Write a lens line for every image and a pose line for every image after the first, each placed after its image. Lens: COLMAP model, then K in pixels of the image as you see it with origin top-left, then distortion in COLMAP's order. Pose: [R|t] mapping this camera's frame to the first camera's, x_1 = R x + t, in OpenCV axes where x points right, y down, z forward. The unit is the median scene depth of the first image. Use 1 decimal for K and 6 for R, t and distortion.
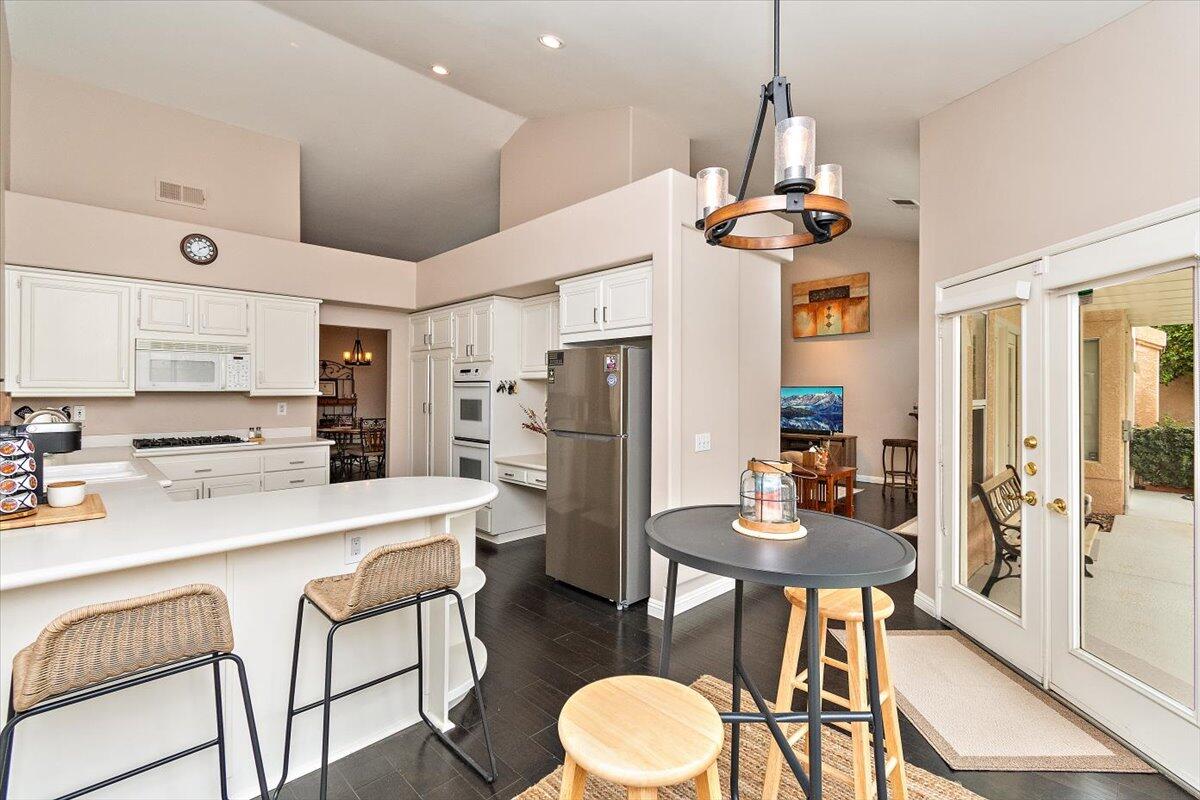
lens RADIAL K [[540.4, 0, 601.1], [0, 540.4, 391.0], [0, 0, 1]] dist [0.000988, 0.000201]
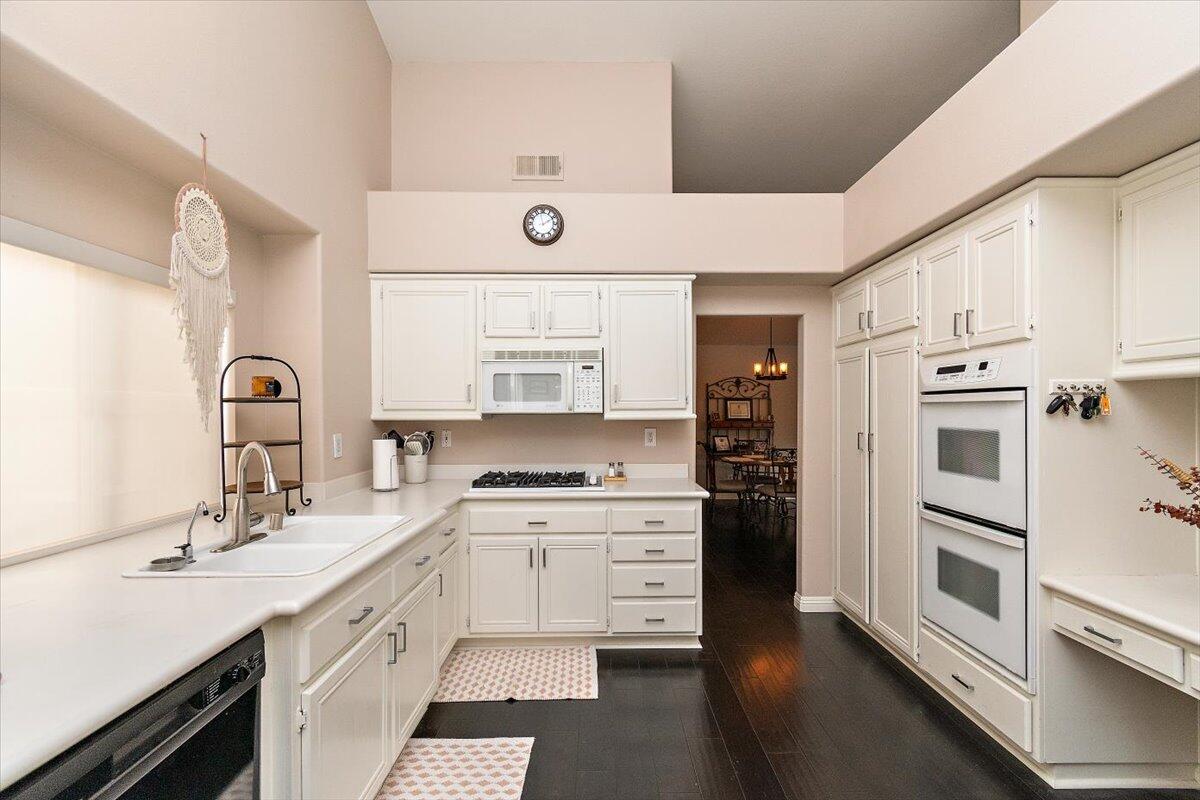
lens RADIAL K [[521.3, 0, 605.6], [0, 521.3, 409.8], [0, 0, 1]] dist [-0.000027, -0.000190]
pose [[0.719143, -0.006052, -0.694836, -0.155525], [0.003540, 0.999981, -0.005045, -0.000302], [0.694853, 0.001169, 0.719150, 0.473110]]
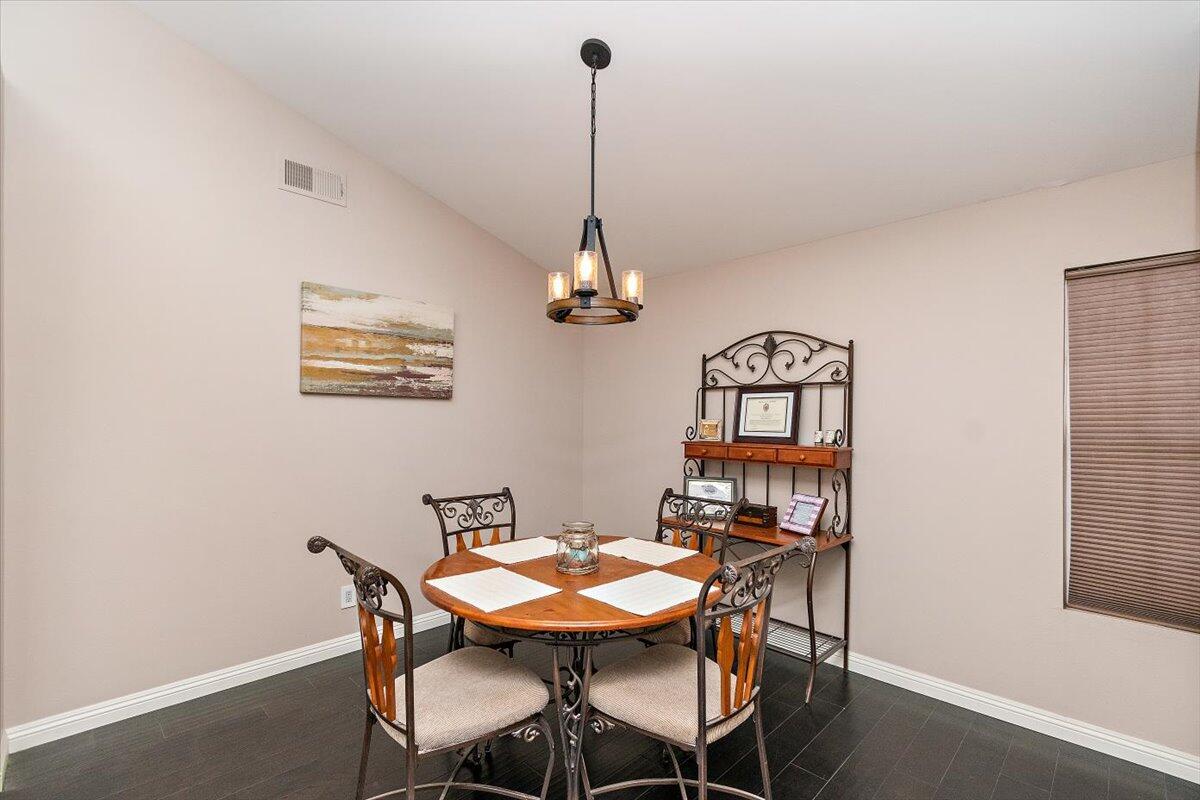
lens RADIAL K [[535.9, 0, 600.5], [0, 535.9, 413.8], [0, 0, 1]] dist [0.000700, 0.000238]
pose [[-0.027704, 0.000282, -0.999616, -0.328519], [0.001953, 0.999998, 0.000228, -0.009980], [0.999614, -0.001946, -0.027704, 1.736698]]
